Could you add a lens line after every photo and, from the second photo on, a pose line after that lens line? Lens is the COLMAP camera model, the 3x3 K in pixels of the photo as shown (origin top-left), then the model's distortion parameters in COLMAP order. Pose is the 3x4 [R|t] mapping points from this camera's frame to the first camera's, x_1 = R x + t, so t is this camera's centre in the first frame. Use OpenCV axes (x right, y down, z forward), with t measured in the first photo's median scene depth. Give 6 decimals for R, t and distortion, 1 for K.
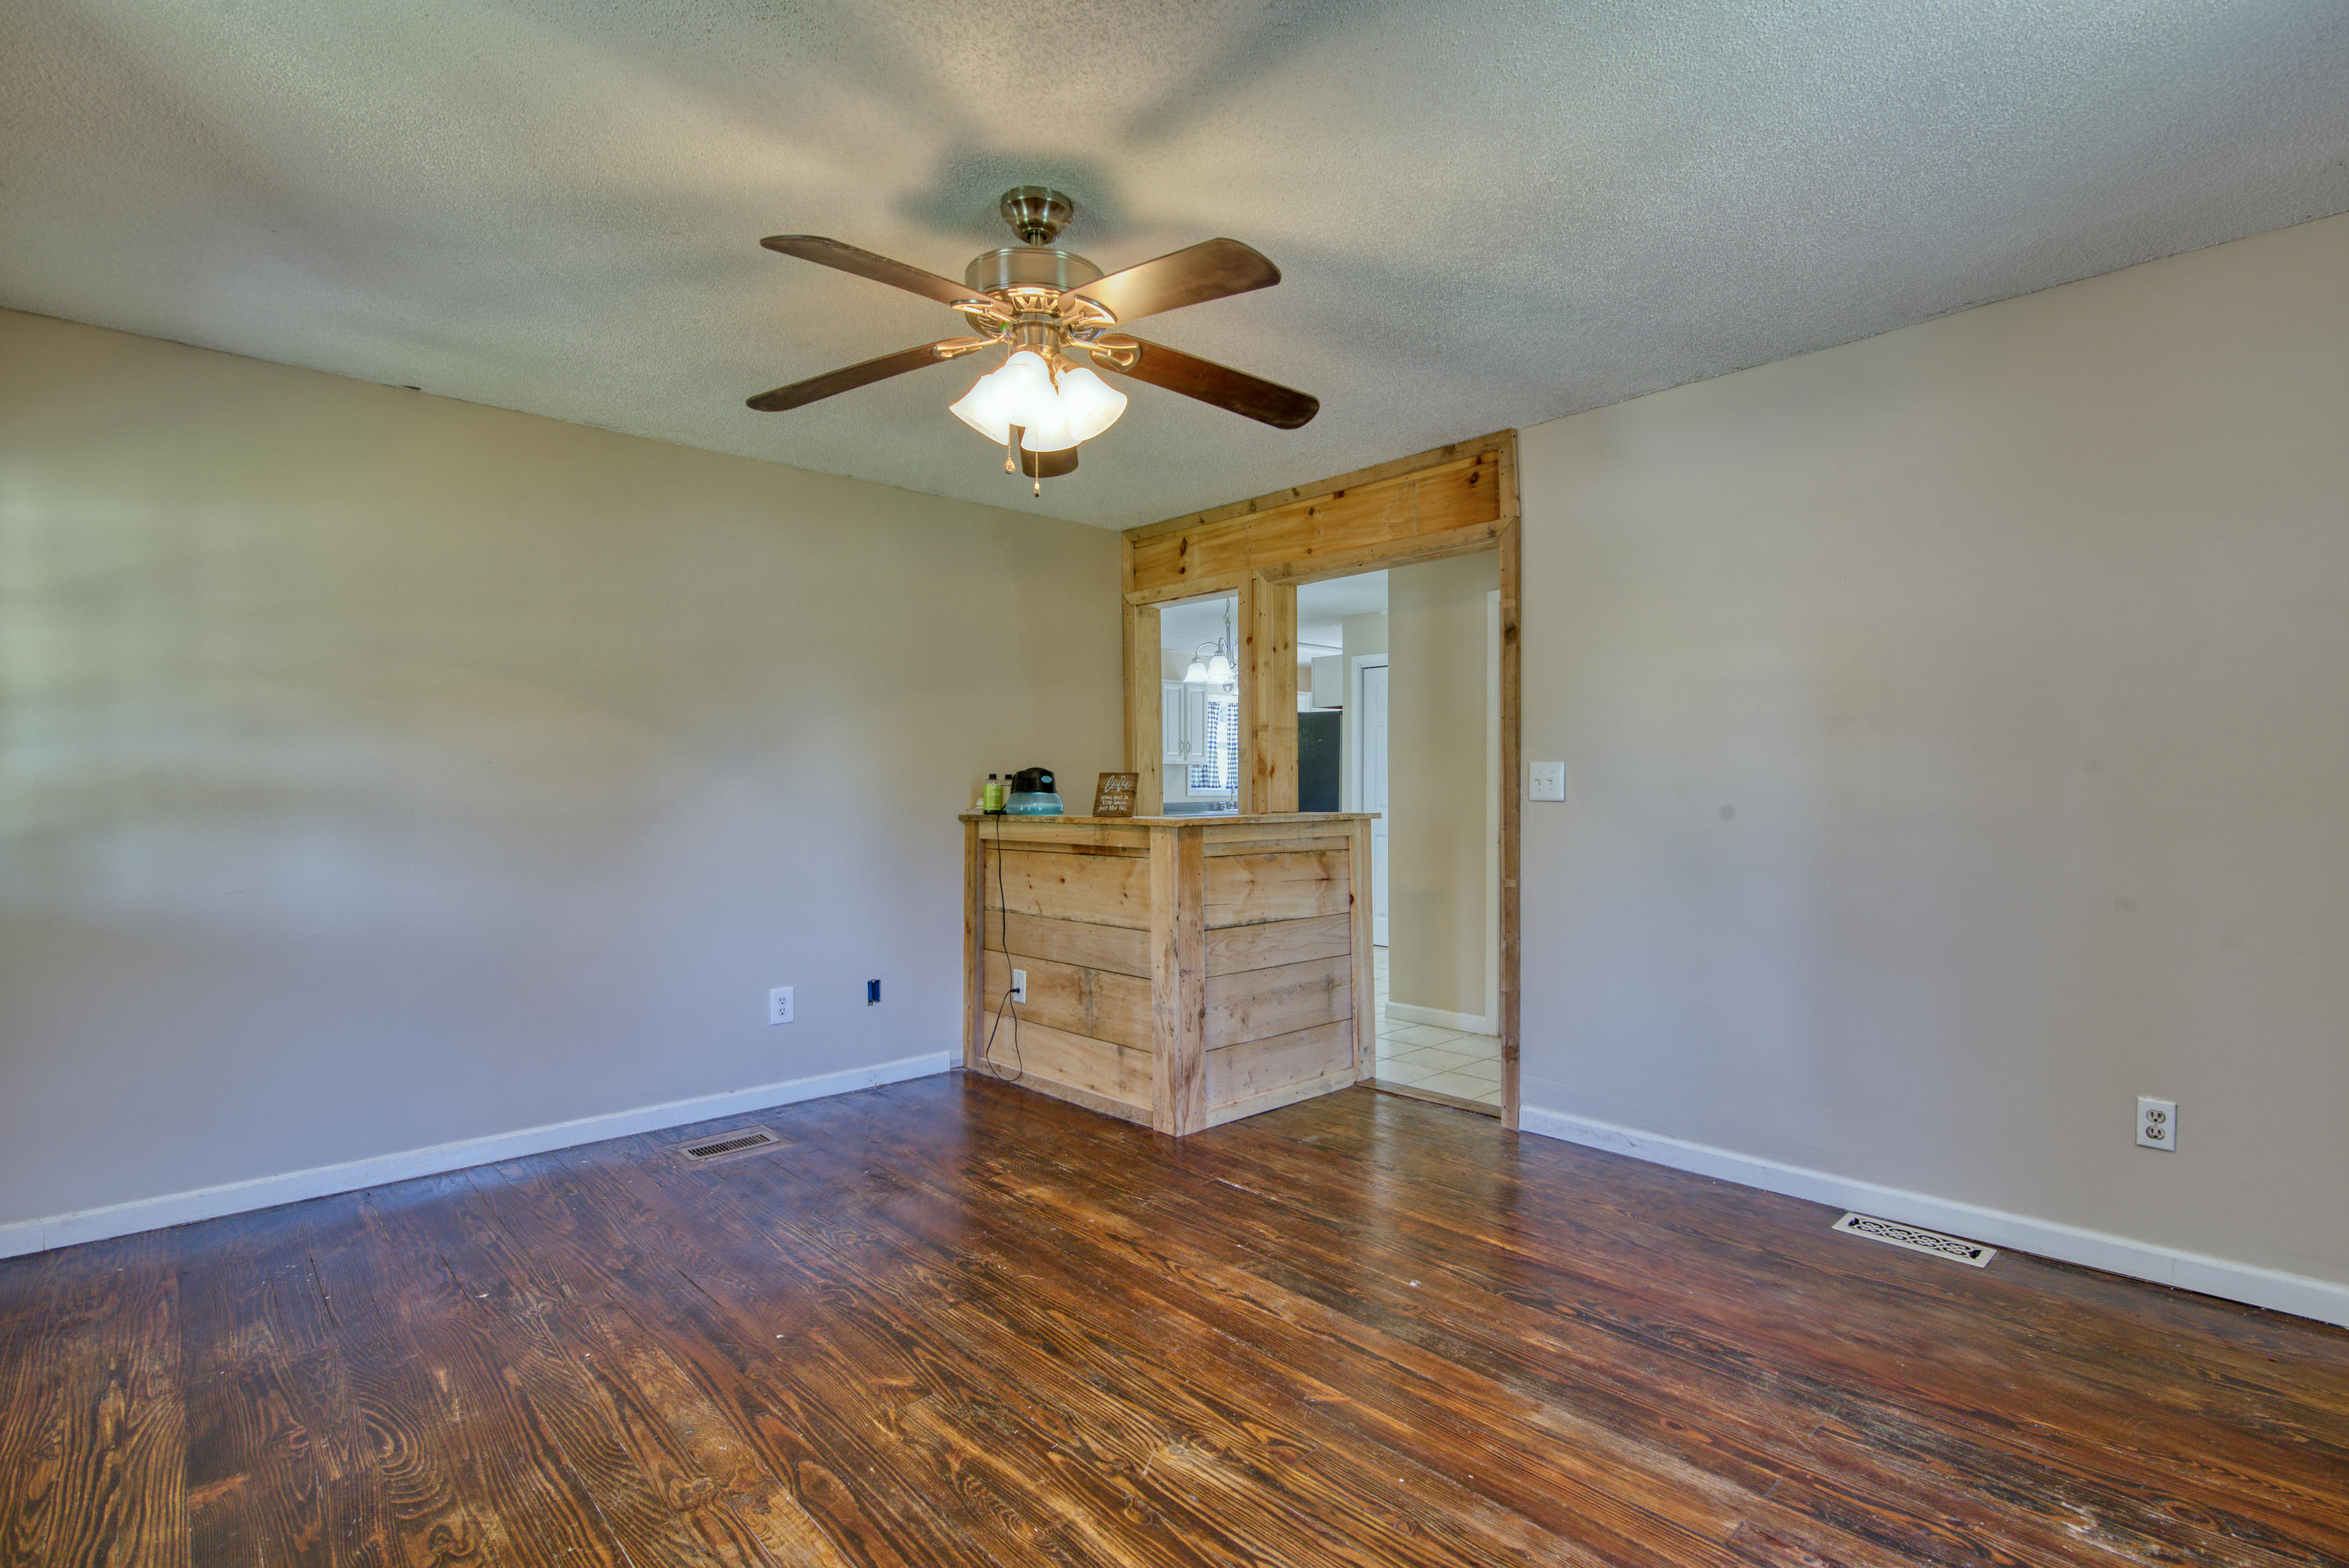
lens RADIAL K [[1077.2, 0, 1192.3], [0, 1077.2, 786.8], [0, 0, 1]] dist [-0.018827, 0.001160]
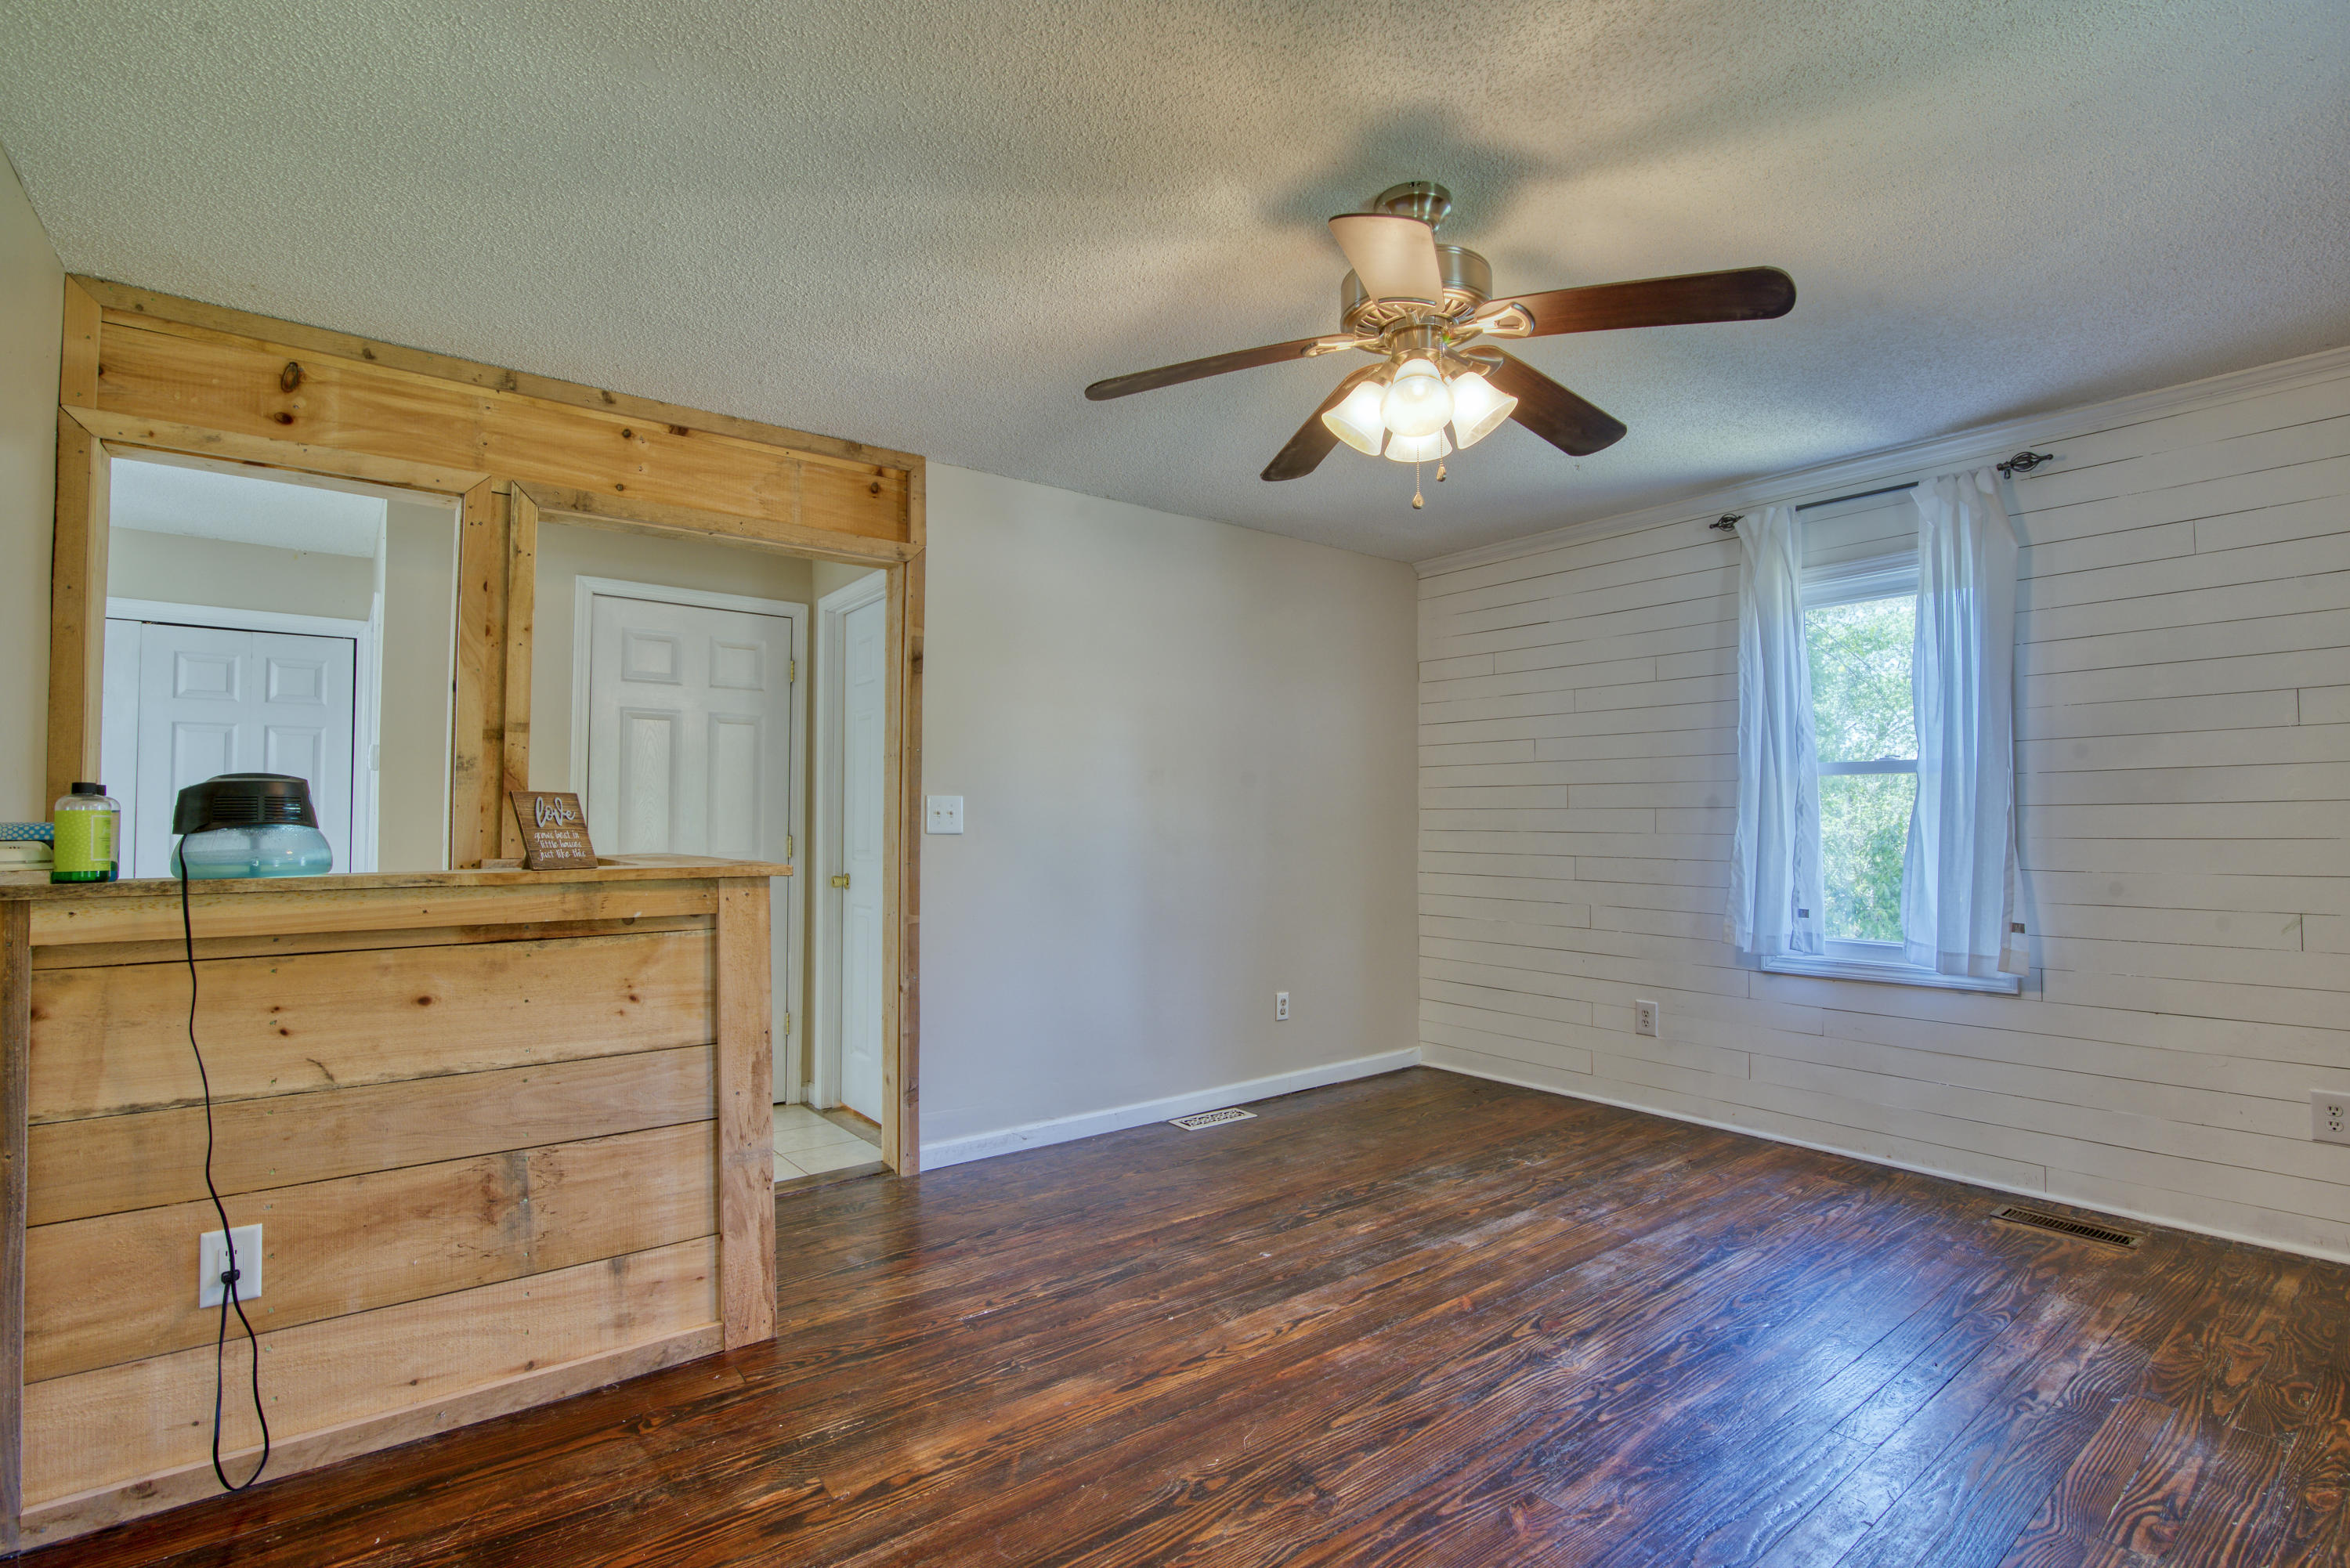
lens RADIAL K [[1077.6, 0, 1190.1], [0, 1077.6, 789.2], [0, 0, 1]] dist [-0.018827, 0.001160]
pose [[0.105212, 0.032572, 0.993916, -0.804427], [-0.000451, 0.999465, -0.032706, 0.005238], [-0.994450, 0.002993, 0.105170, 0.809588]]
